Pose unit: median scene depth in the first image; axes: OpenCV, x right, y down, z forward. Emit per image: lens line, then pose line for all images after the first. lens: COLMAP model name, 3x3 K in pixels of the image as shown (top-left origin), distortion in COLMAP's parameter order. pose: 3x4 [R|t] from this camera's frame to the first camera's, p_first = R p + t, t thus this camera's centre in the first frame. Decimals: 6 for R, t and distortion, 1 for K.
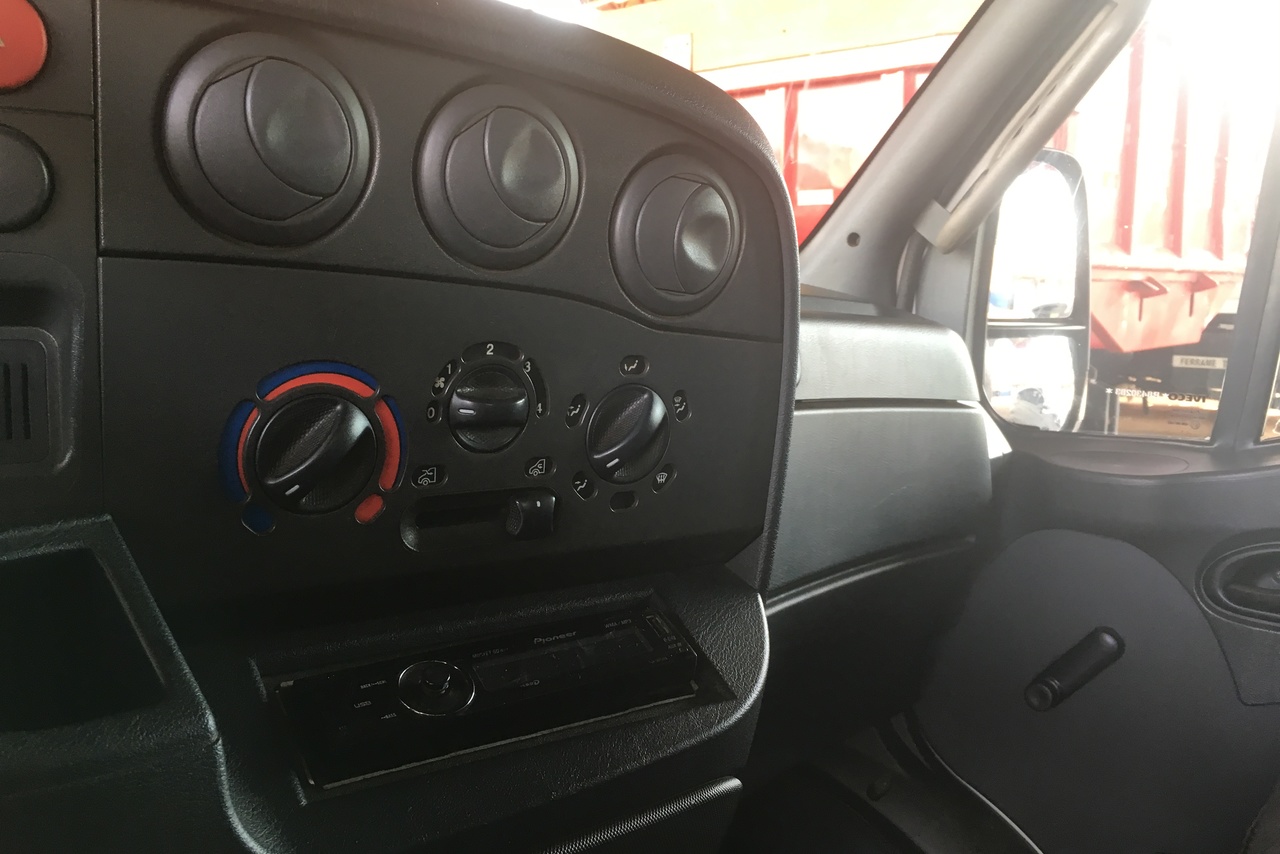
lens RADIAL K [[1089.9, 0, 649.4], [0, 1089.9, 430.4], [0, 0, 1]] dist [0.033687, -0.005073]
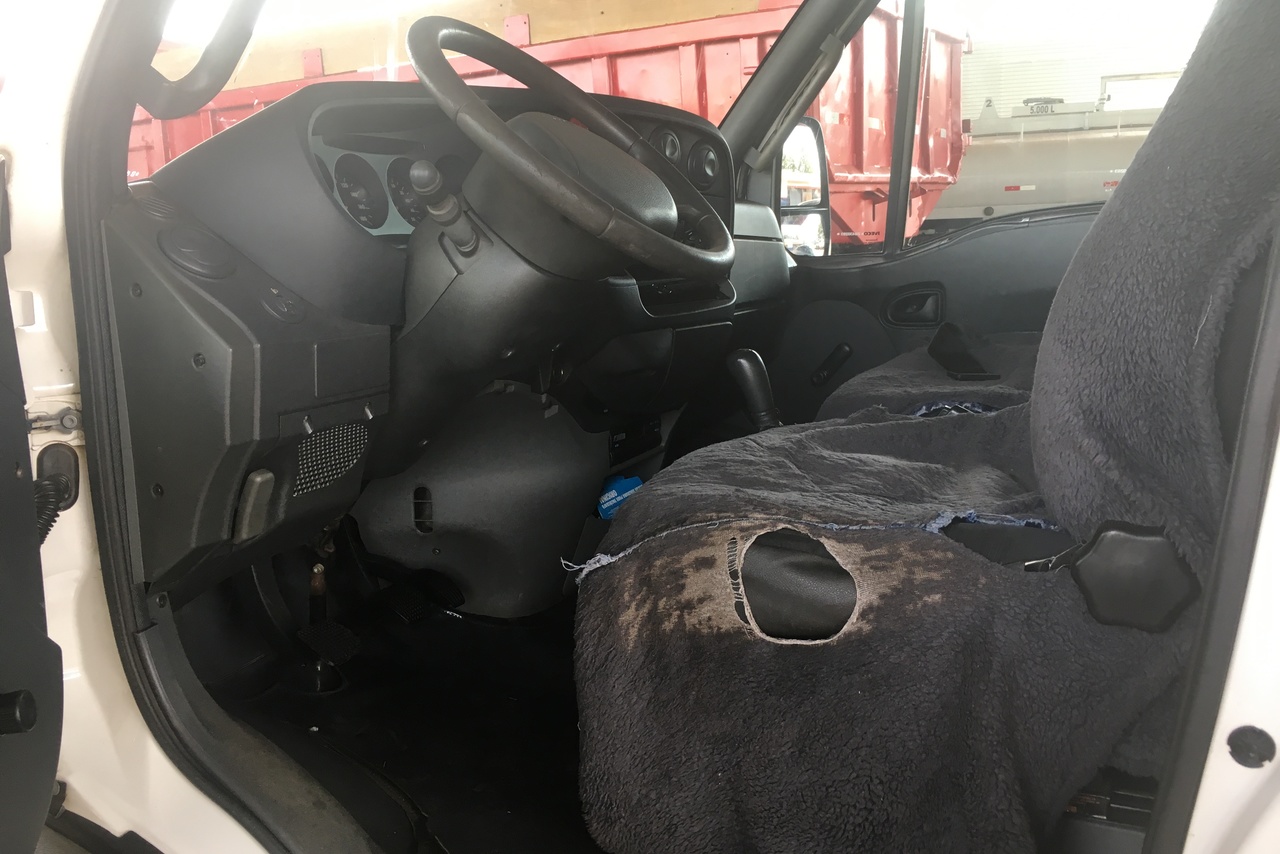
lens RADIAL K [[1103.0, 0, 640.0], [0, 1103.0, 427.0], [0, 0, 1]] dist [0.056765, -0.083090]
pose [[0.979055, -0.094156, 0.180518, -0.352706], [0.085819, 0.994875, 0.053464, 0.175829], [-0.184627, -0.036852, 0.982117, -0.972759]]
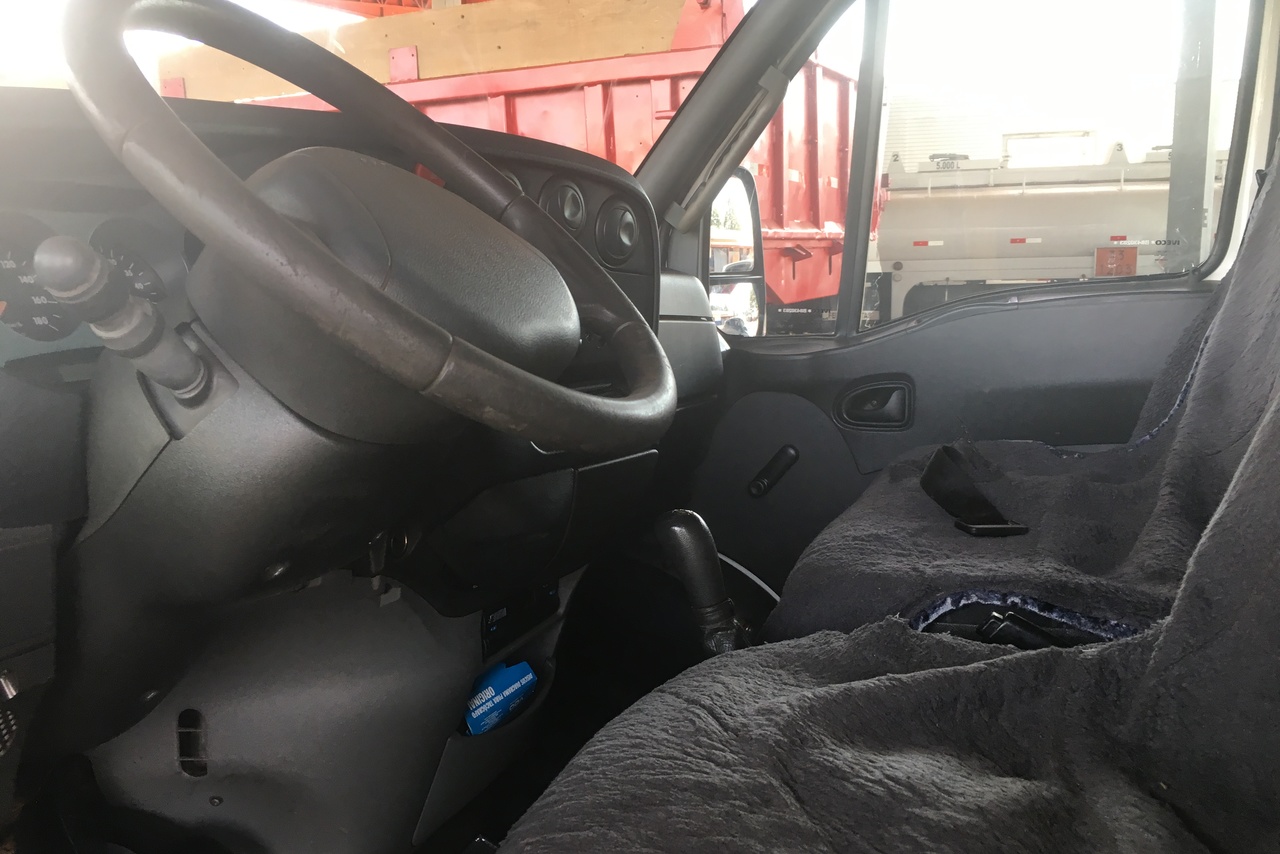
lens RADIAL K [[1089.9, 0, 649.4], [0, 1089.9, 430.4], [0, 0, 1]] dist [0.033687, -0.005073]
pose [[0.957532, -0.086798, 0.274950, -0.247850], [0.082216, 0.996216, 0.028169, 0.081188], [-0.276355, -0.004368, 0.961046, -0.551083]]
